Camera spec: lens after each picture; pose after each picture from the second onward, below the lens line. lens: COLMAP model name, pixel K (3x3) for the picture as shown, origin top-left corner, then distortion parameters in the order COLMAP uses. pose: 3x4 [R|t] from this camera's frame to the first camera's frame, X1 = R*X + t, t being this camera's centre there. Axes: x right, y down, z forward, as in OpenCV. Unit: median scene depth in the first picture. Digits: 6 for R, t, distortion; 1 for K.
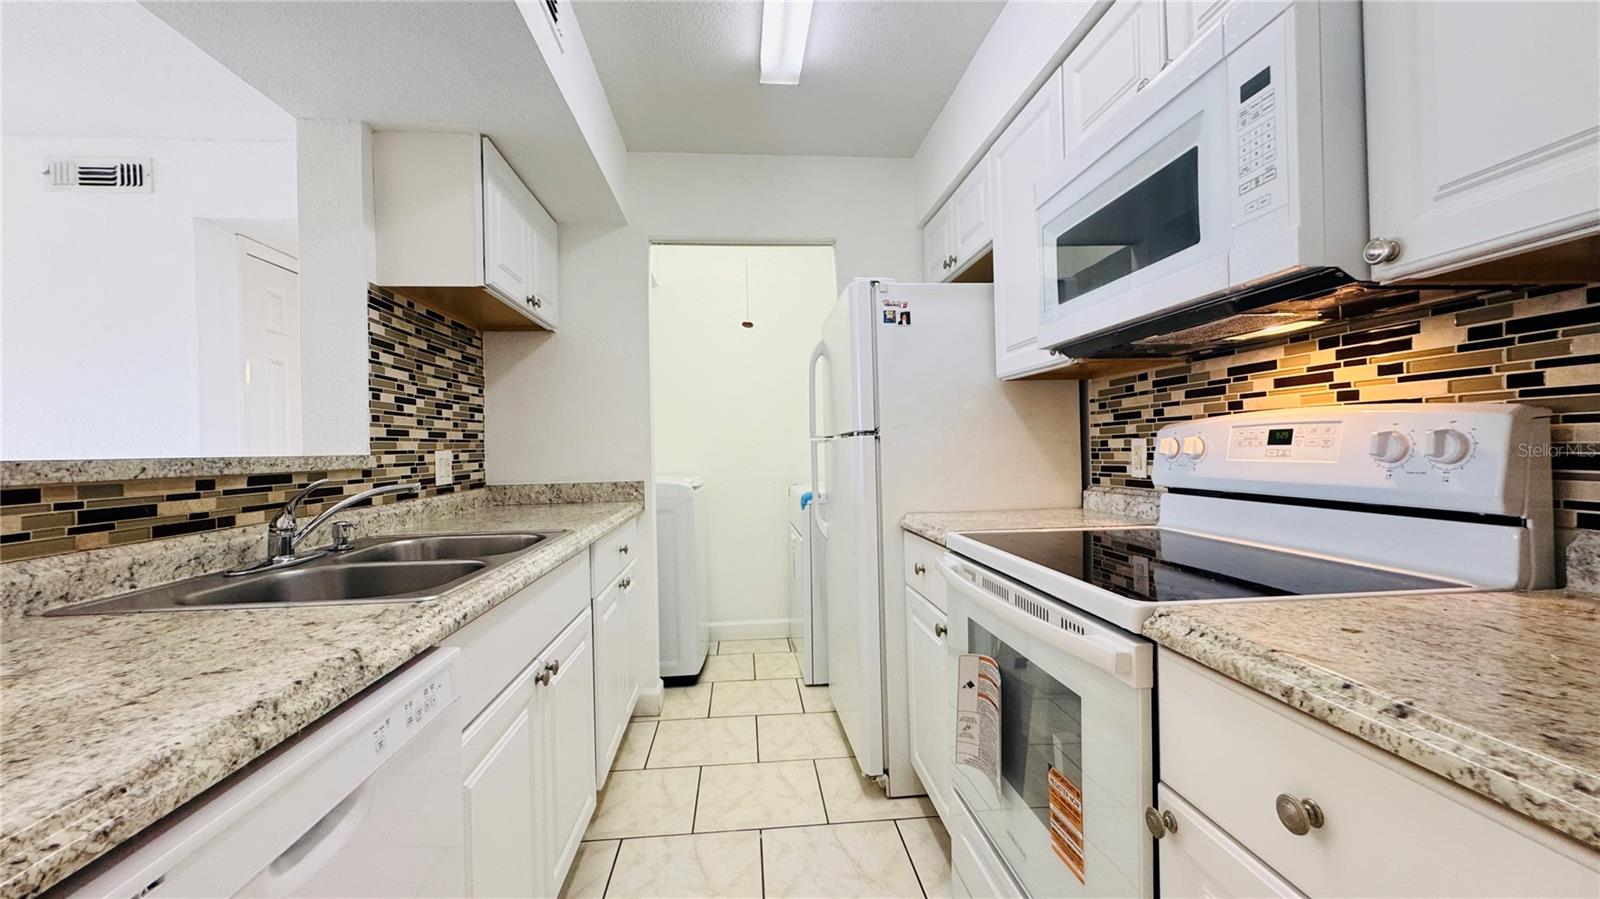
lens RADIAL K [[639.8, 0, 800.0], [0, 639.8, 449.5], [0, 0, 1]] dist [-0.002341, 0.000242]
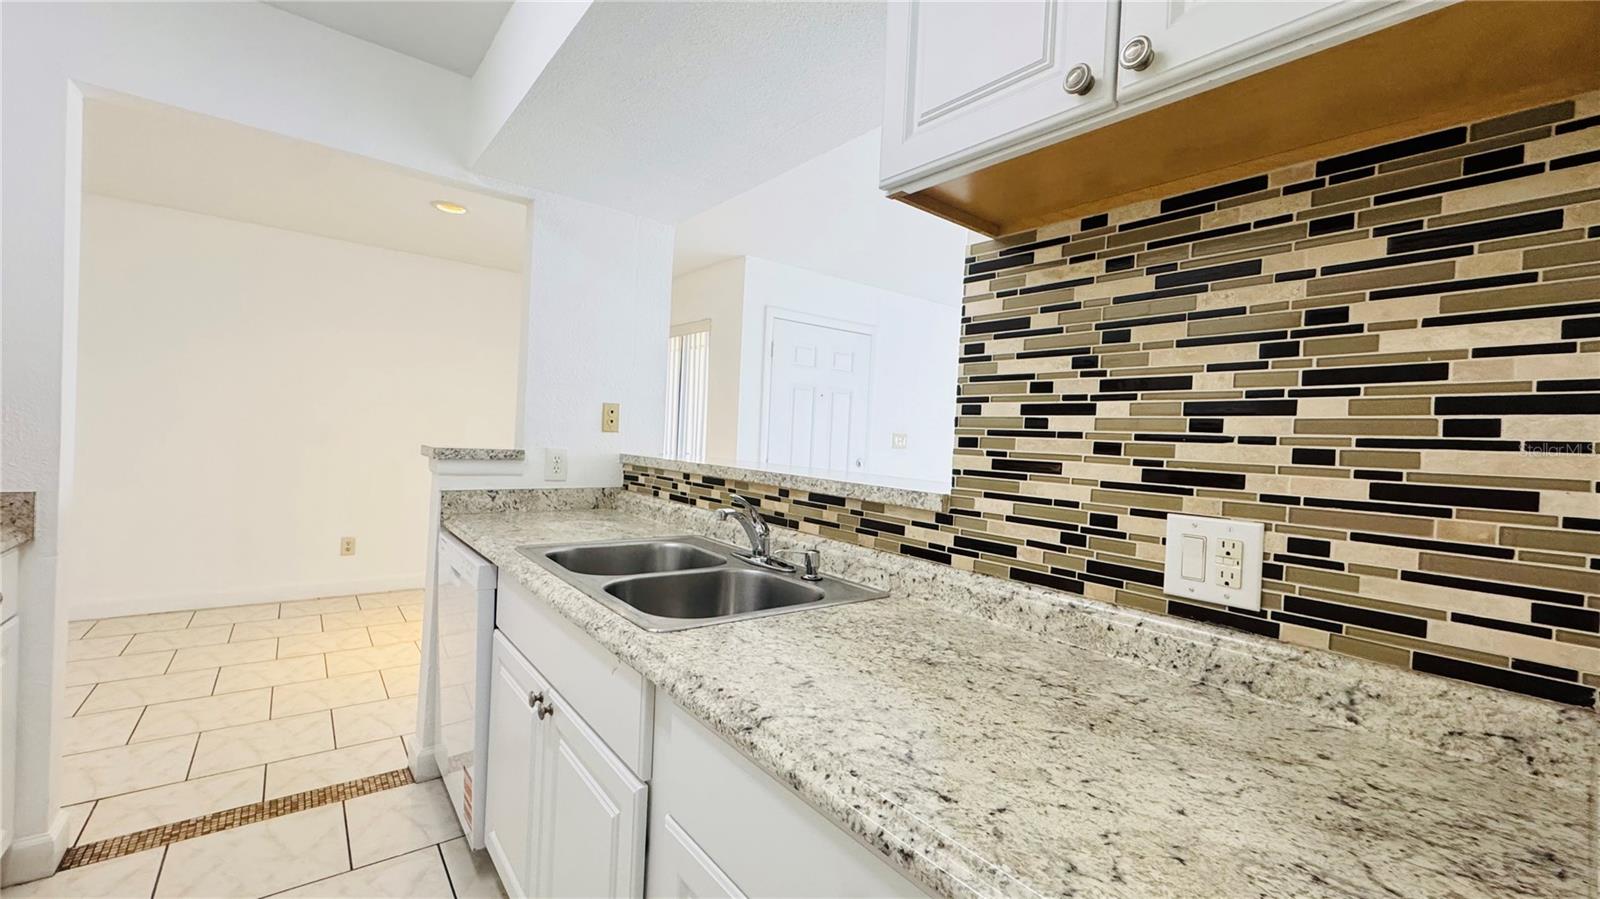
lens RADIAL K [[639.8, 0, 800.0], [0, 639.8, 449.5], [0, 0, 1]] dist [-0.002341, 0.000242]
pose [[-0.835346, -0.010051, -0.549632, -0.214660], [-0.033825, 0.998878, 0.033141, -0.087687], [0.548682, 0.046275, -0.834749, 2.247710]]
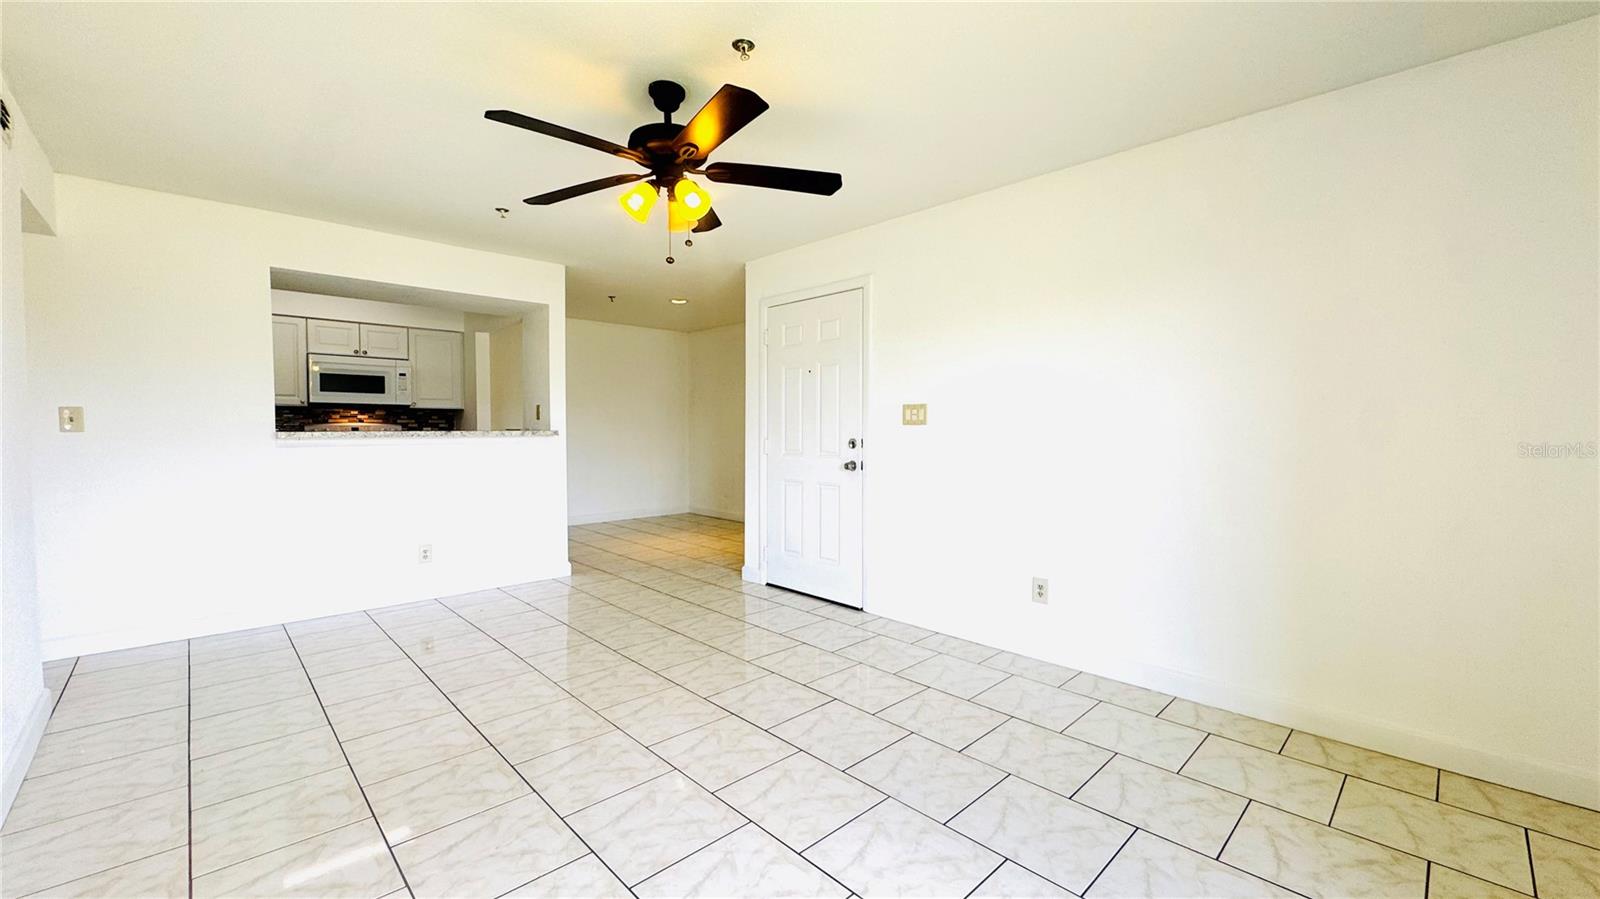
lens RADIAL K [[639.8, 0, 800.0], [0, 639.8, 449.5], [0, 0, 1]] dist [-0.002341, 0.000242]
pose [[-0.627048, -0.014204, 0.778851, -5.125636], [0.013491, 0.999486, 0.029089, 0.042441], [-0.778864, 0.028748, -0.626534, 1.446098]]
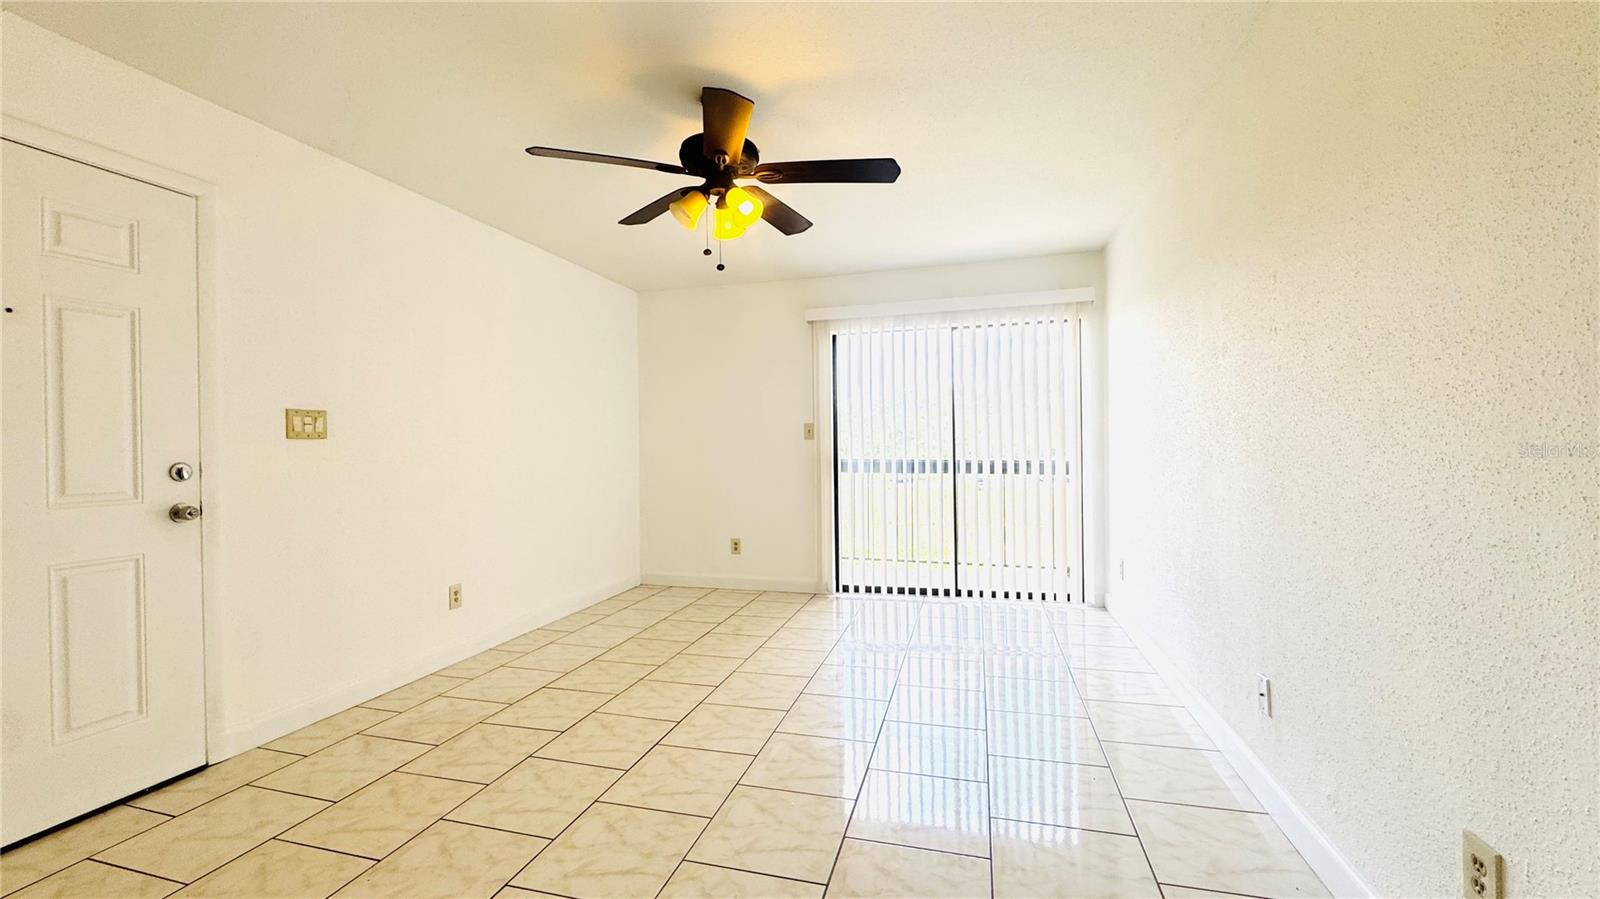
lens RADIAL K [[639.8, 0, 800.0], [0, 639.8, 449.5], [0, 0, 1]] dist [-0.002341, 0.000242]
pose [[-0.350485, 0.027677, -0.936159, -1.626911], [0.017368, 0.999583, 0.023050, 0.036781], [0.936407, -0.008180, -0.350820, 1.421797]]
